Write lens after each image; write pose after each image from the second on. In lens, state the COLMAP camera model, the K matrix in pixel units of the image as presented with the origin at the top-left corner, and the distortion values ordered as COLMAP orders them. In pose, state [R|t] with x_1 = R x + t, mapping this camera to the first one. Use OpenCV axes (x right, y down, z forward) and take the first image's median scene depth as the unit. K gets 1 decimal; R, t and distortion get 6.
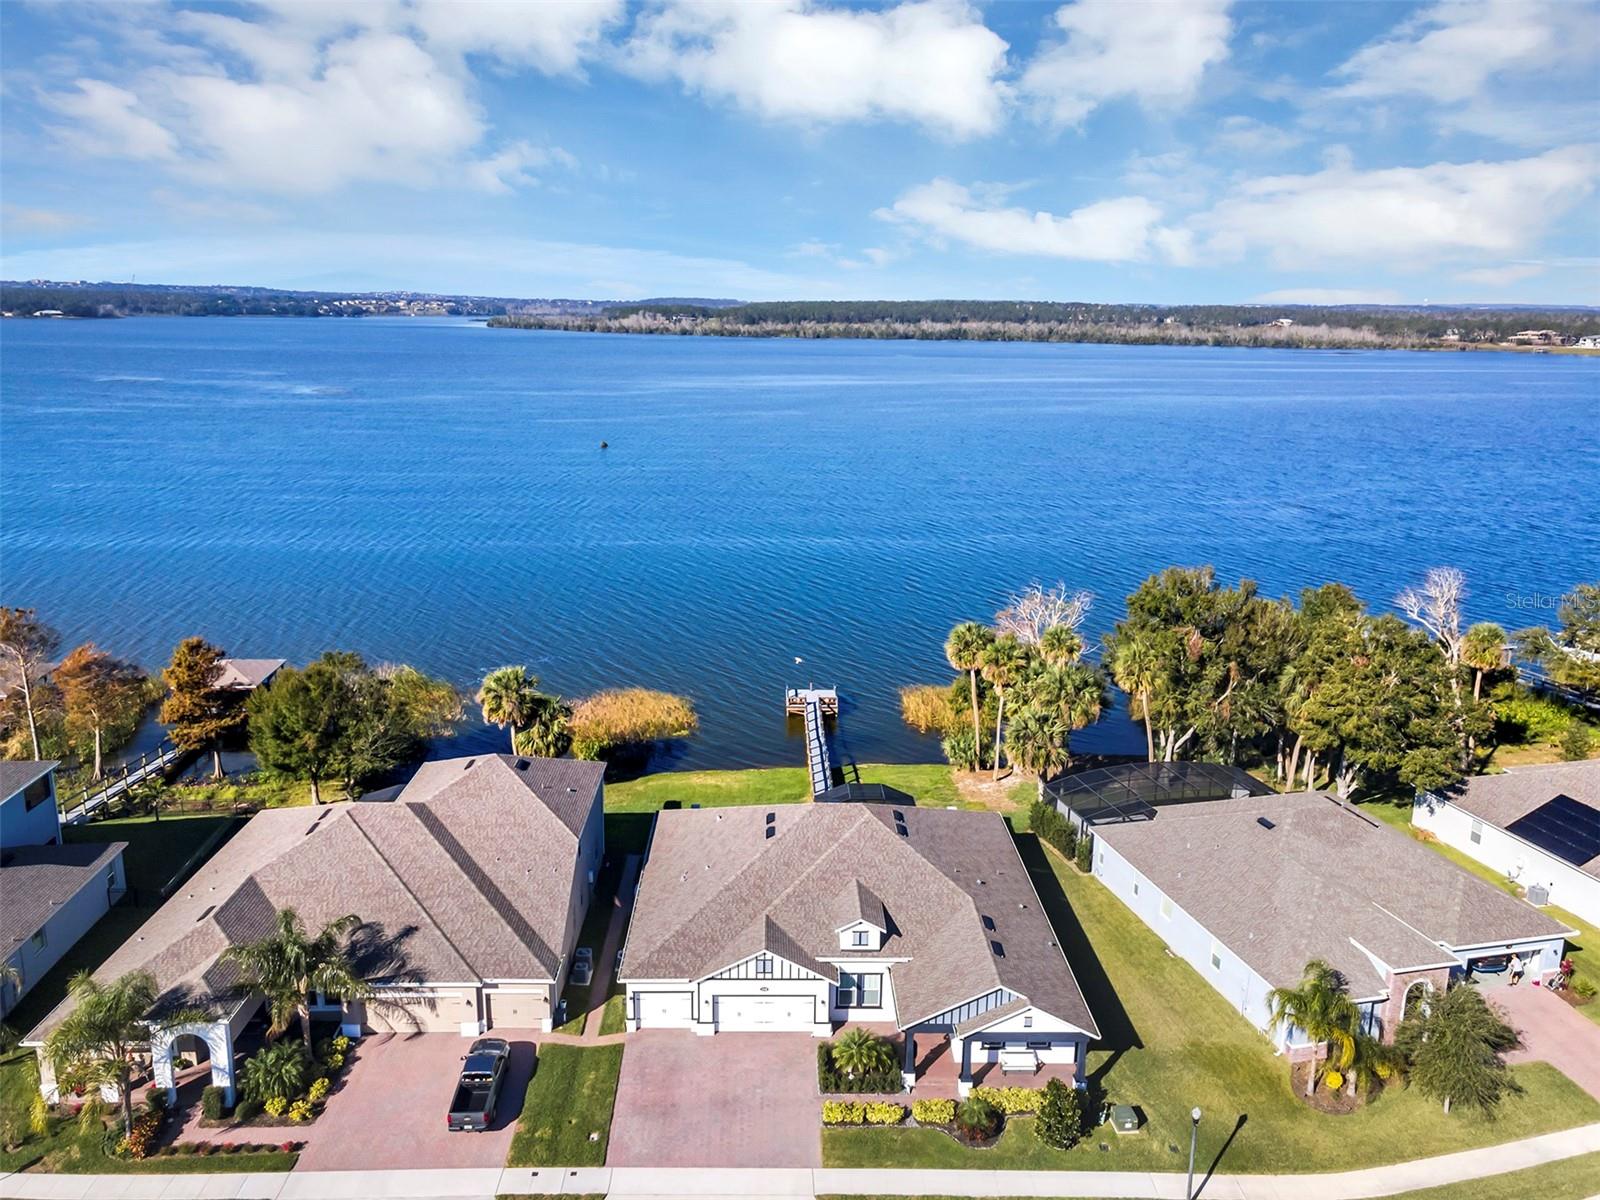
lens RADIAL K [[1179.4, 0, 789.2], [0, 1179.4, 606.7], [0, 0, 1]] dist [0.039141, 0.006369]
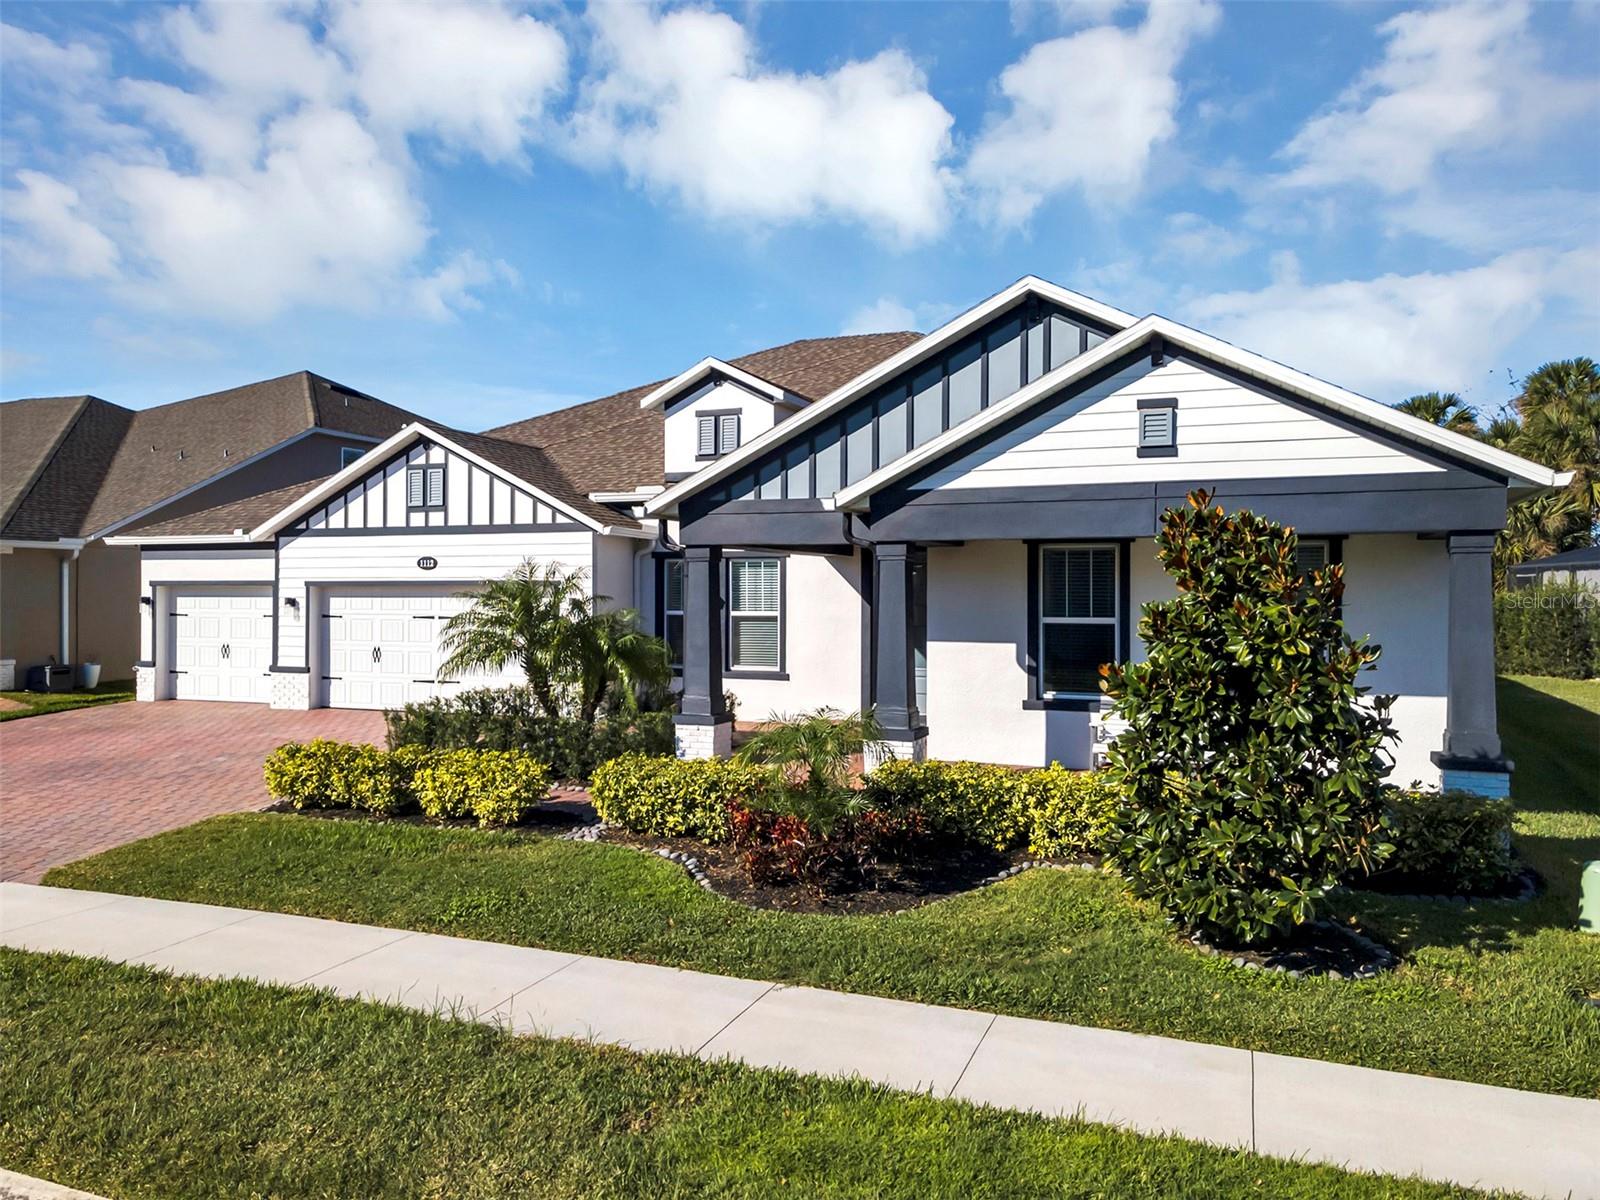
lens RADIAL K [[1188.6, 0, 789.1], [0, 1188.6, 589.2], [0, 0, 1]] dist [0.042310, -0.000817]
pose [[0.922977, -0.011154, -0.384695, 0.204898], [-0.086295, 0.968129, -0.235114, 0.399181], [0.375057, 0.250202, 0.892598, 0.731265]]
